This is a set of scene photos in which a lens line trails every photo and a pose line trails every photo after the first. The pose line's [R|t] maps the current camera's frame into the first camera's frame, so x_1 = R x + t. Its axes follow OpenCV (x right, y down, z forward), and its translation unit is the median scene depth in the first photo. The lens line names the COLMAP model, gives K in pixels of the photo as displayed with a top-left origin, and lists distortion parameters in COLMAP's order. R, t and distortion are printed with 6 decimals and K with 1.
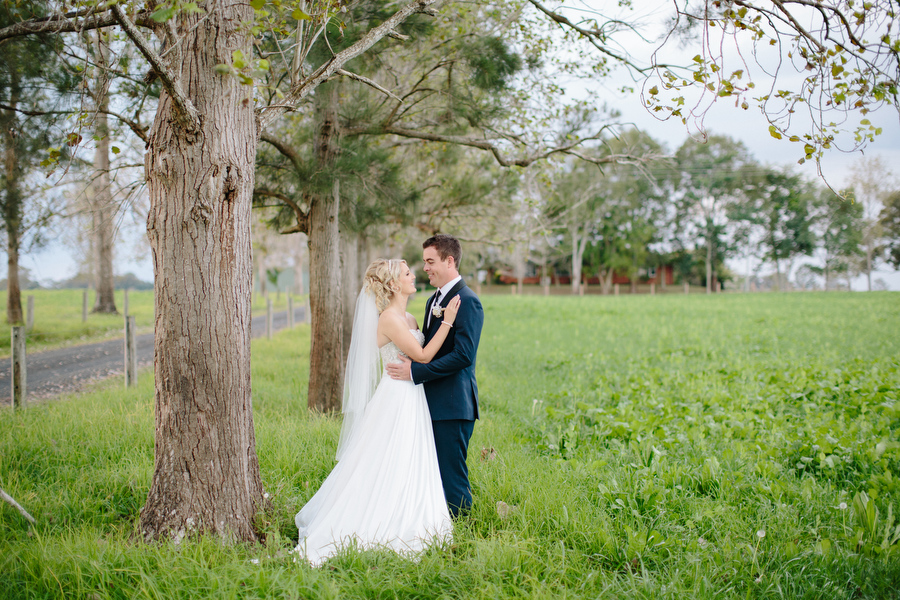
lens RADIAL K [[1315.9, 0, 450.0], [0, 1315.9, 300.0], [0, 0, 1]] dist [-0.152215, 0.034176]
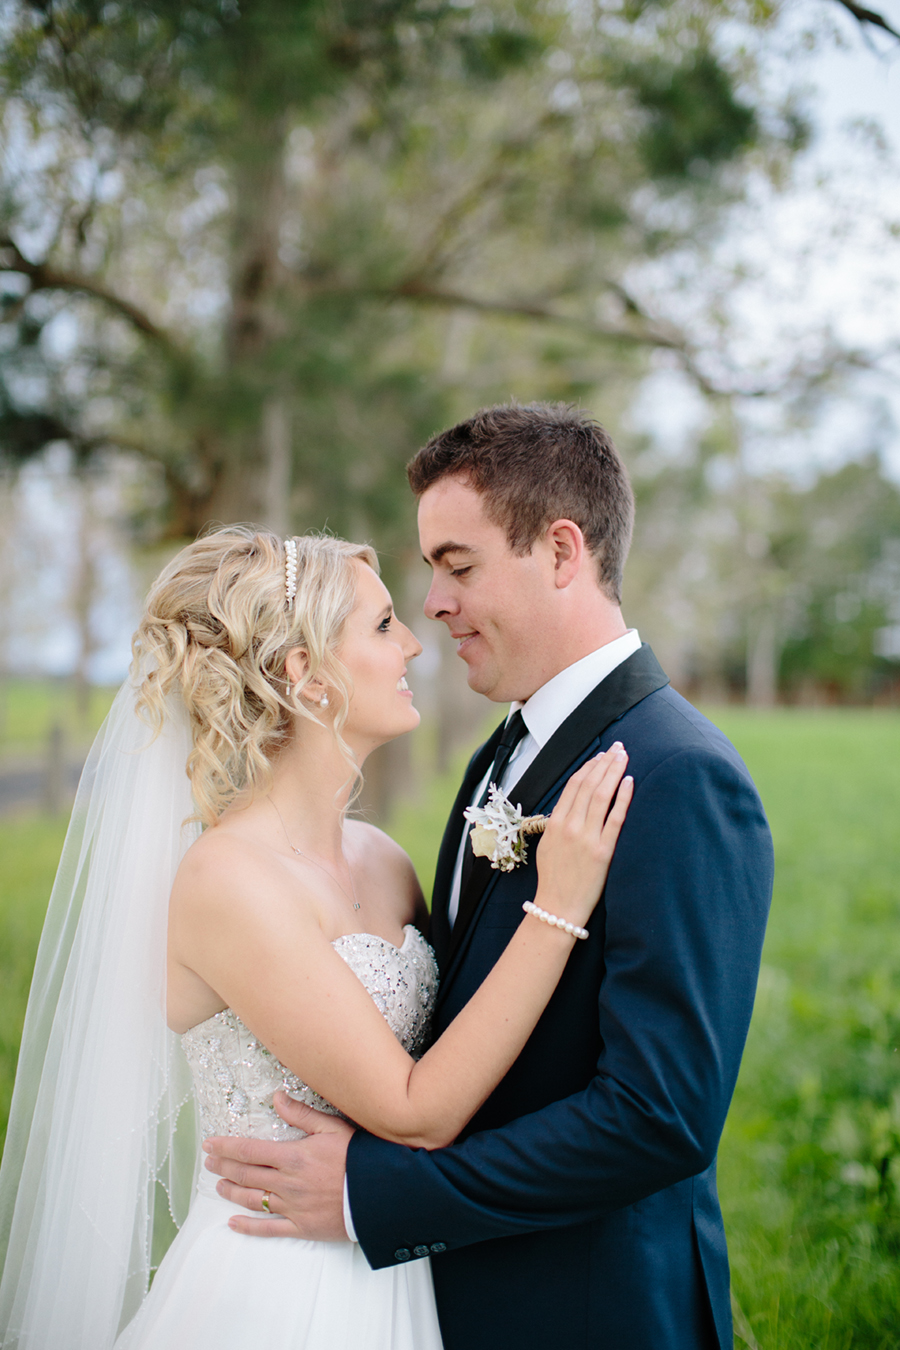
lens RADIAL K [[1973.9, 0, 450.0], [0, 1973.9, 675.0], [0, 0, 1]] dist [-0.152215, 0.034176]
pose [[0.997560, -0.009888, -0.069118, 0.000187], [0.008926, 0.999859, -0.014212, -0.000820], [0.069249, 0.013560, 0.997507, 0.066411]]
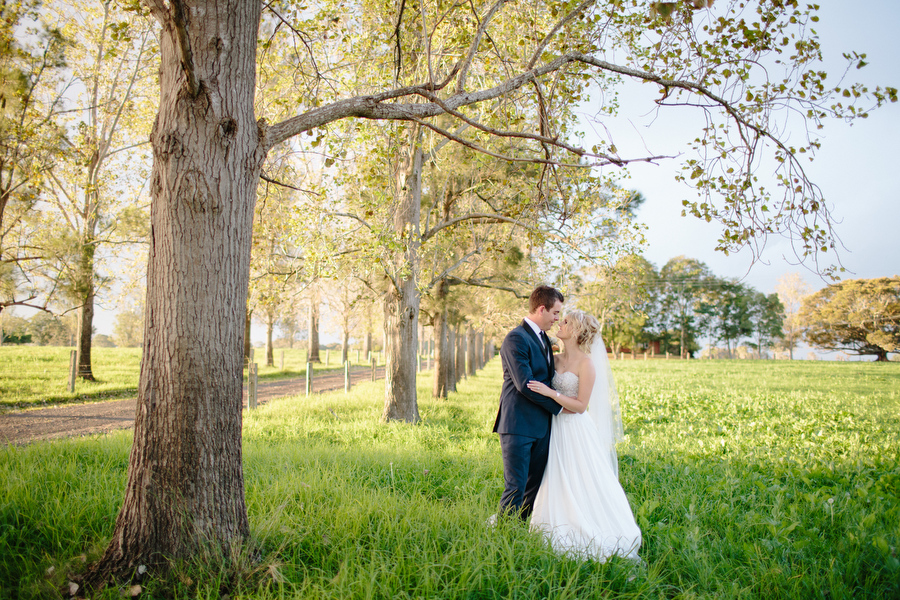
lens RADIAL K [[909.2, 0, 450.0], [0, 909.2, 300.0], [0, 0, 1]] dist [-0.005824, -0.002554]
pose [[0.996501, 0.013870, -0.082419, 0.009640], [-0.019426, 0.997564, -0.066991, 0.002043], [0.081289, 0.068358, 0.994344, -0.109316]]
